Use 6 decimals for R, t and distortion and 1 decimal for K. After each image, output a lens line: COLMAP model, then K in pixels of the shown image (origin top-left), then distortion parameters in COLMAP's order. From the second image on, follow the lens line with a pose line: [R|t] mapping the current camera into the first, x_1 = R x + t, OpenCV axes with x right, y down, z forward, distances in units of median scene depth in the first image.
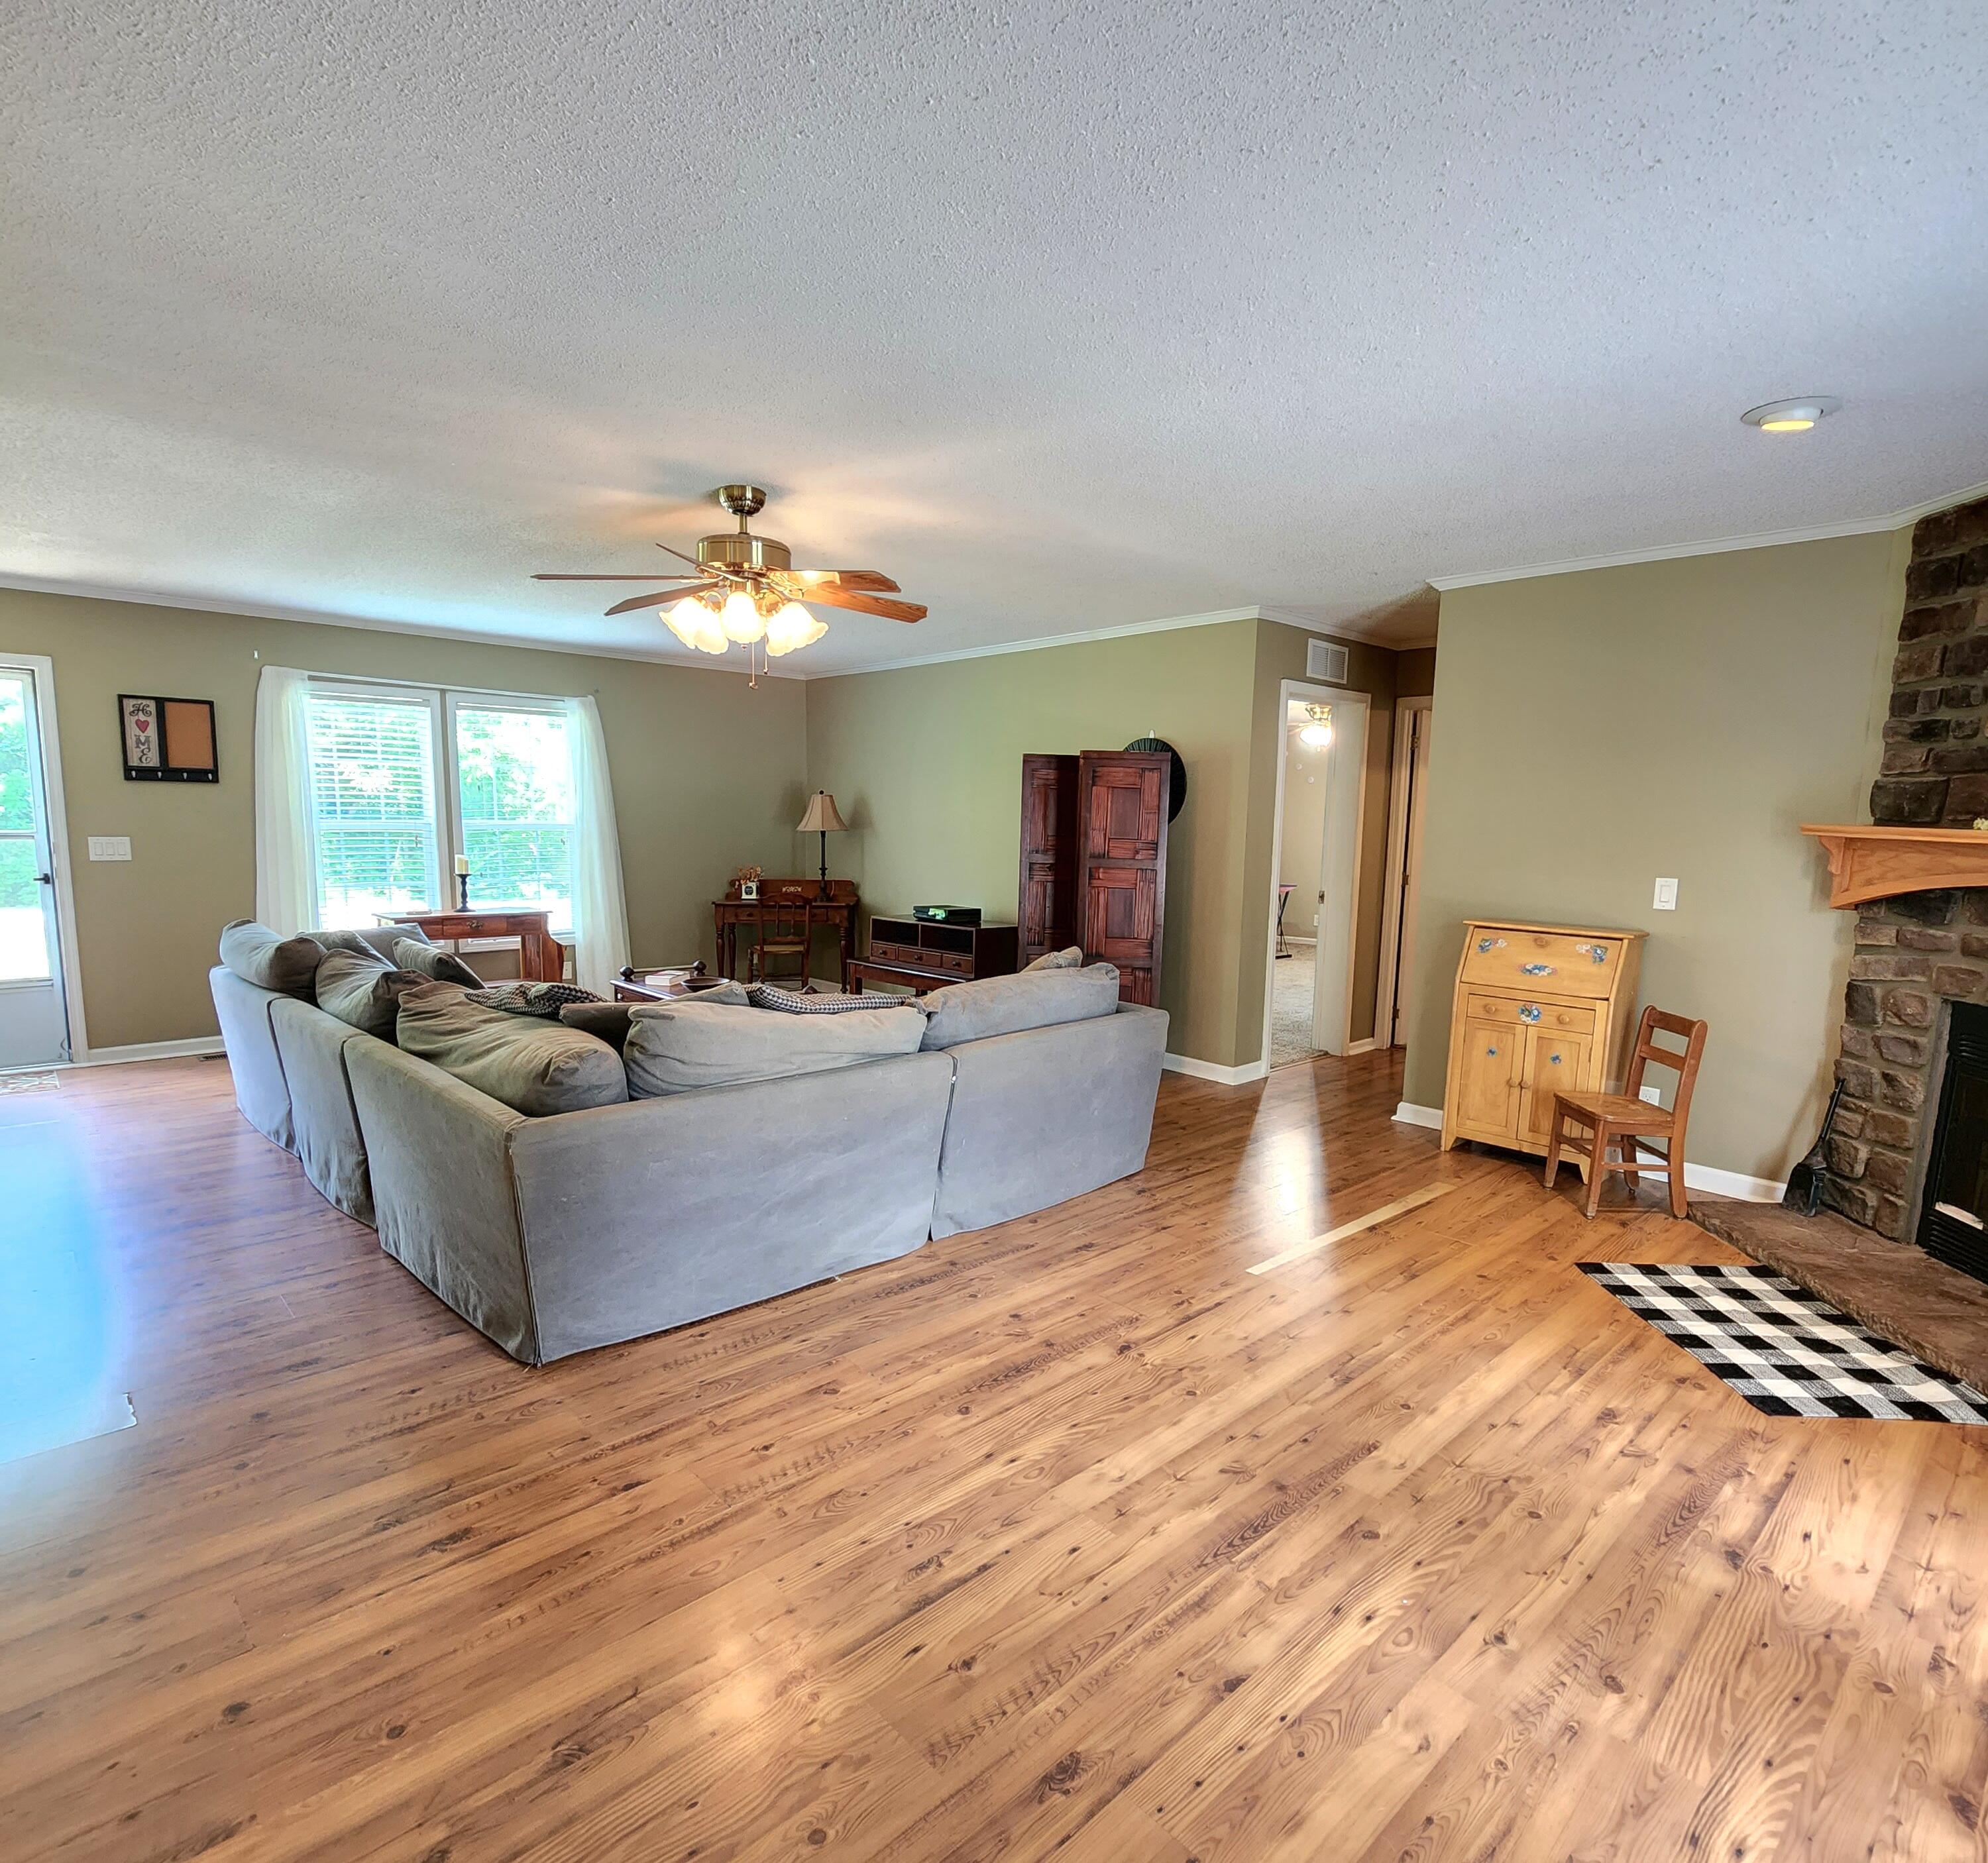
lens RADIAL K [[1100.3, 0, 983.5], [0, 1100.3, 978.6], [0, 0, 1]] dist [0.004098, -0.001798]
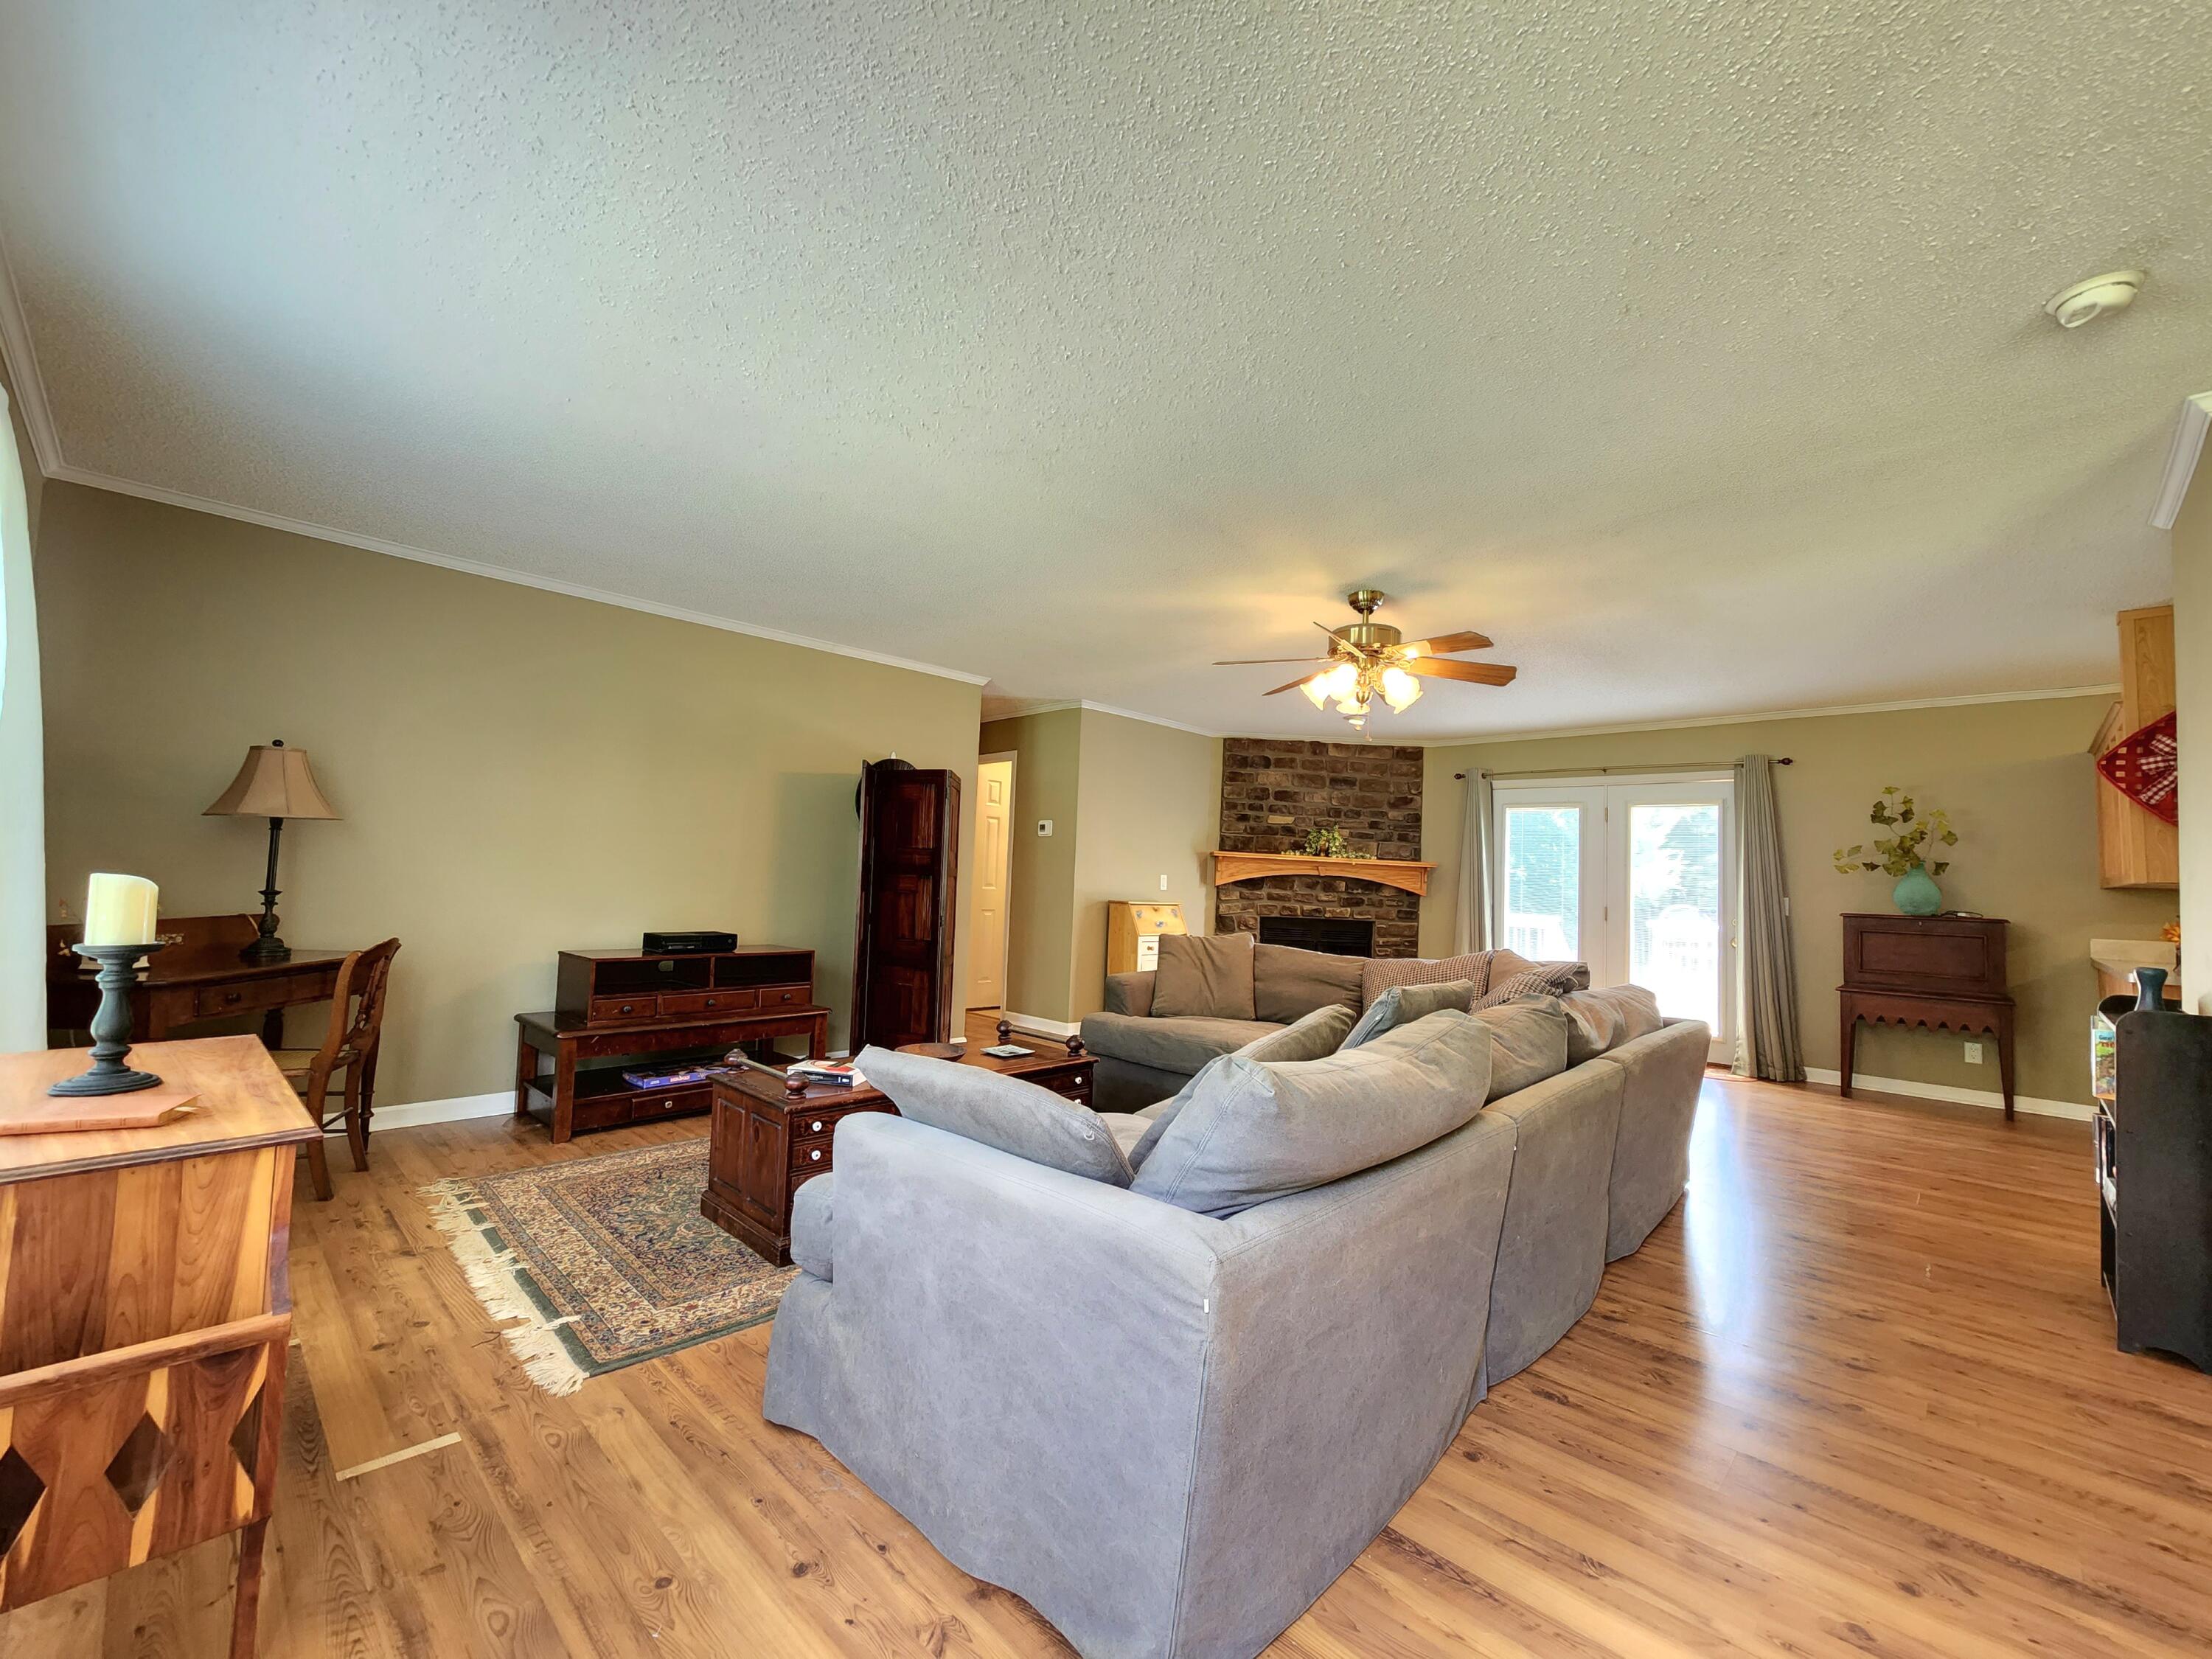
lens RADIAL K [[928.5, 0, 1126.0], [0, 928.5, 815.9], [0, 0, 1]] dist [-0.003203, 0.001815]
pose [[-0.061606, 0.044985, 0.997086, -1.427261], [0.110333, 0.993168, -0.037991, -0.181482], [-0.991983, 0.107671, -0.066149, 1.486556]]
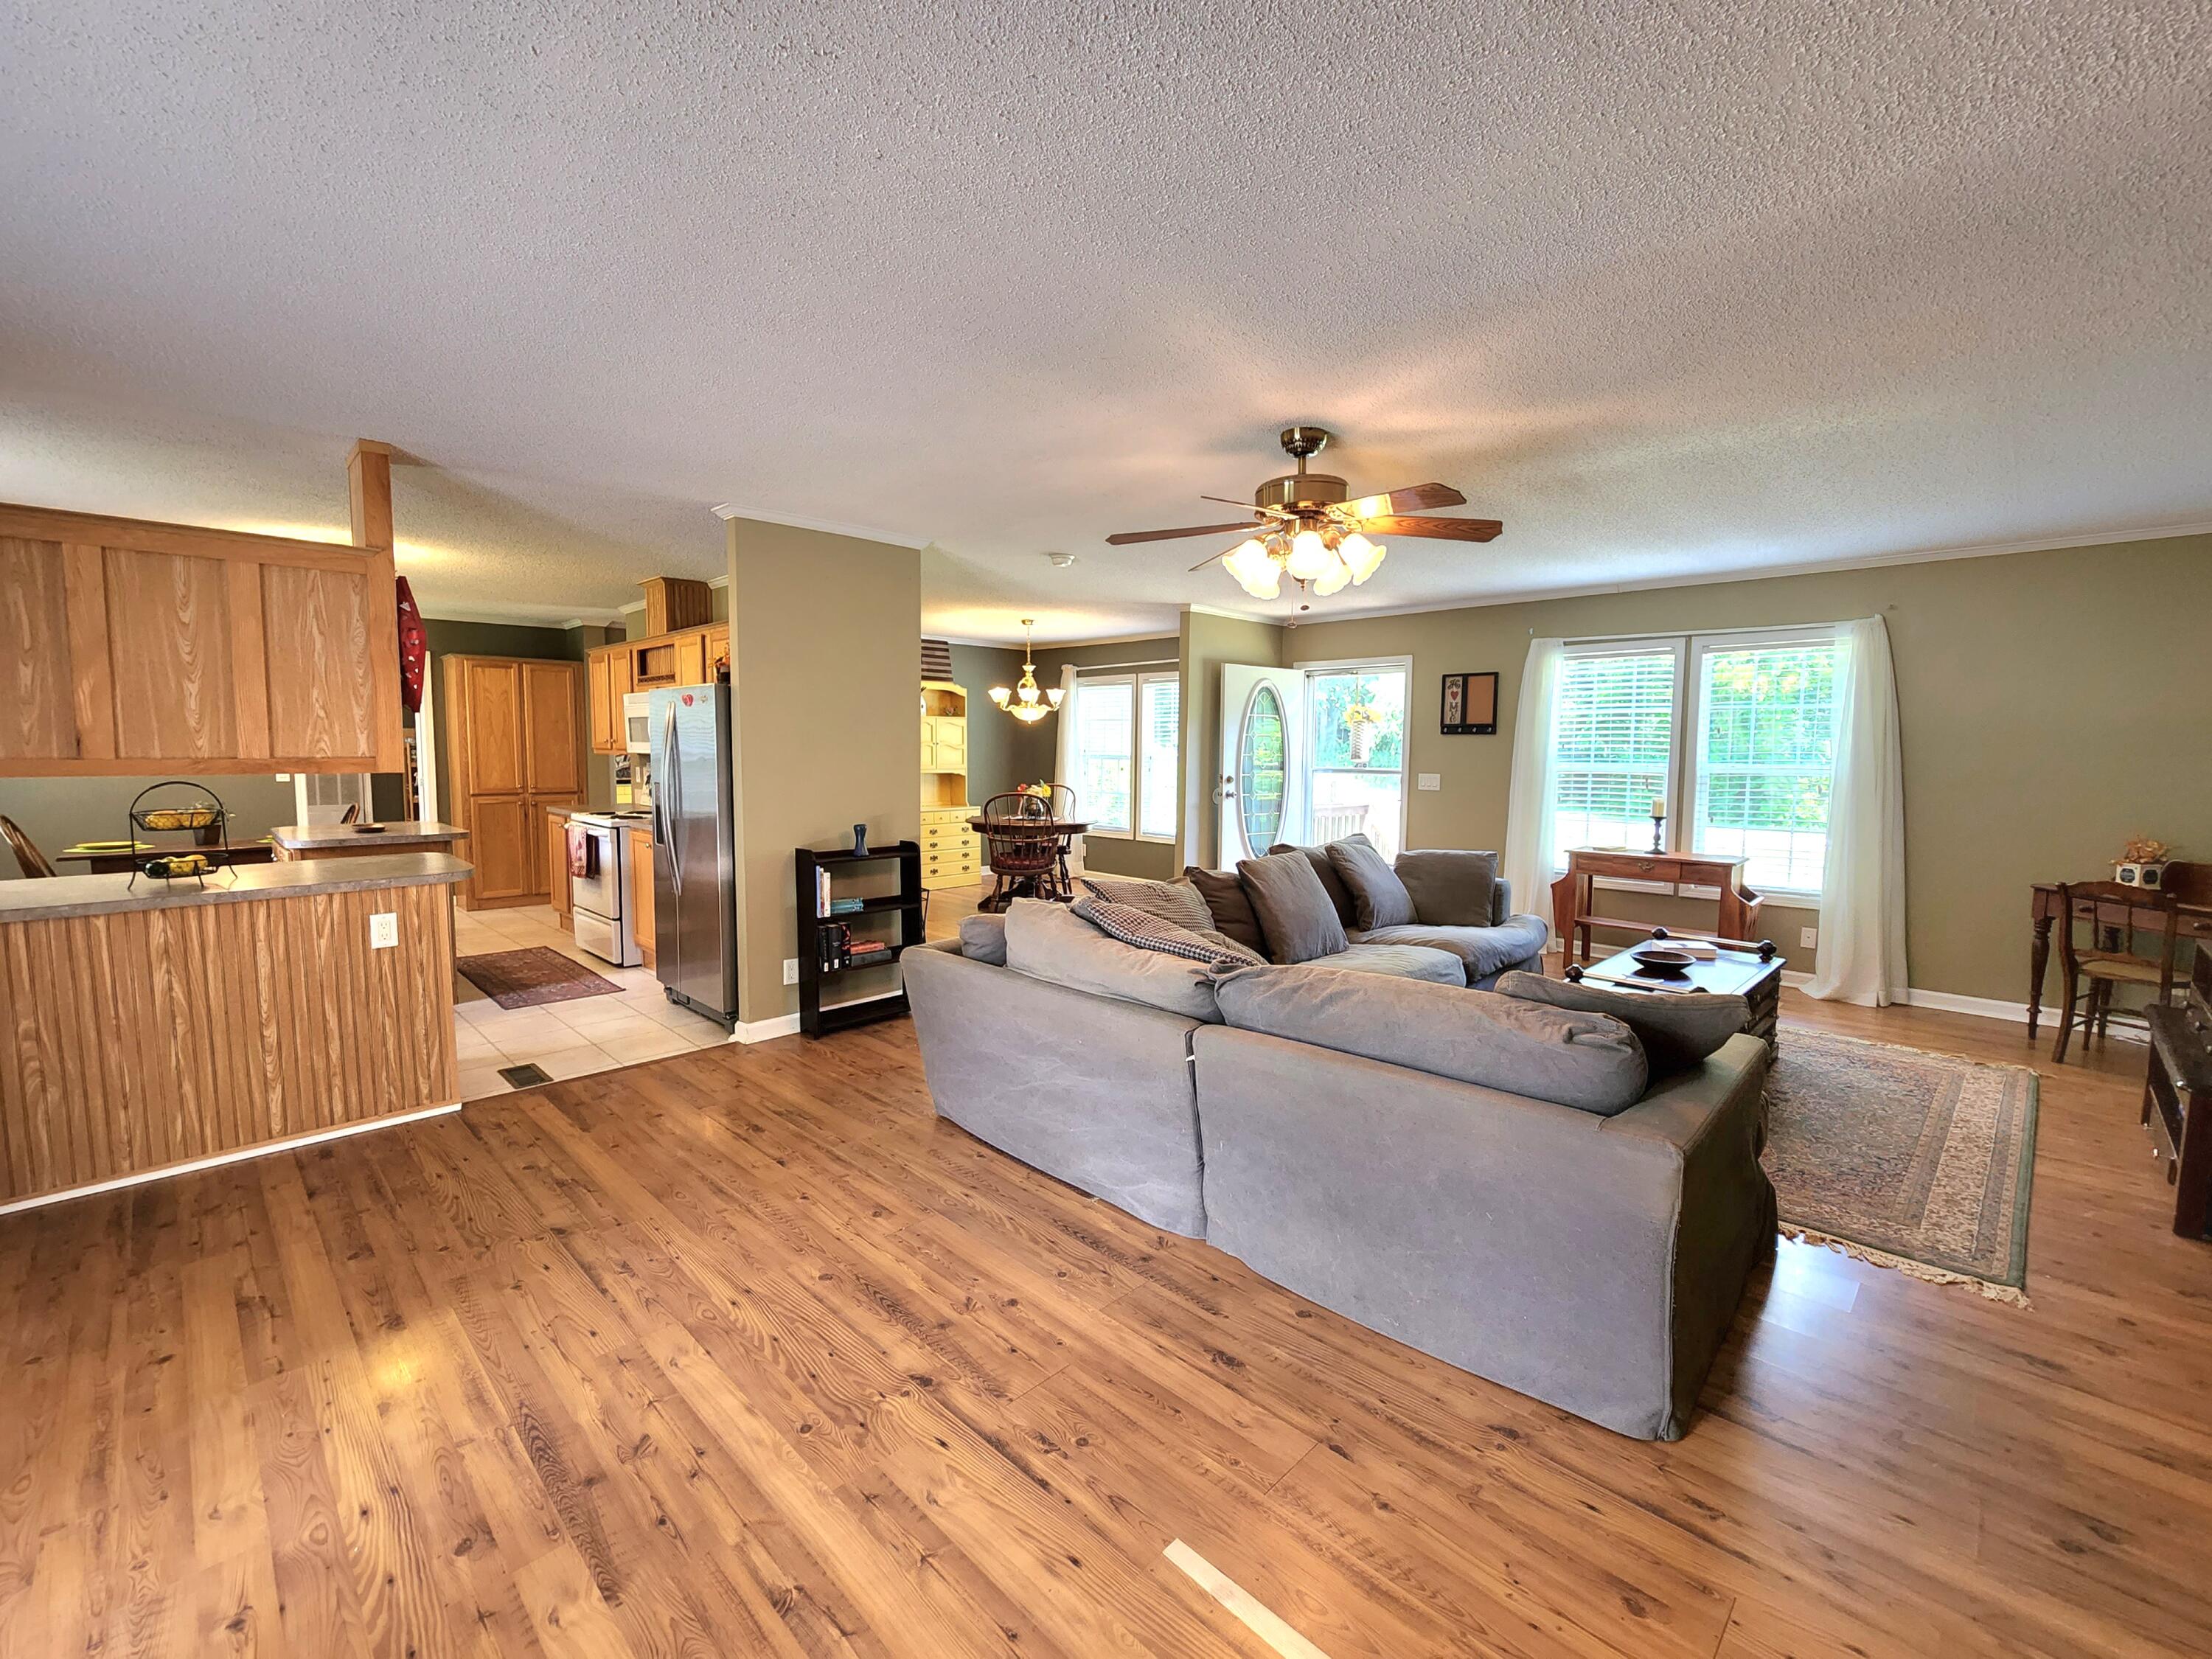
lens RADIAL K [[928.5, 0, 1100.1], [0, 928.5, 834.4], [0, 0, 1]] dist [-0.003203, 0.001815]
pose [[0.046795, 0.078620, -0.995806, 0.706299], [-0.149799, 0.986177, 0.070820, -0.126142], [0.987608, 0.145857, 0.057925, 0.906171]]
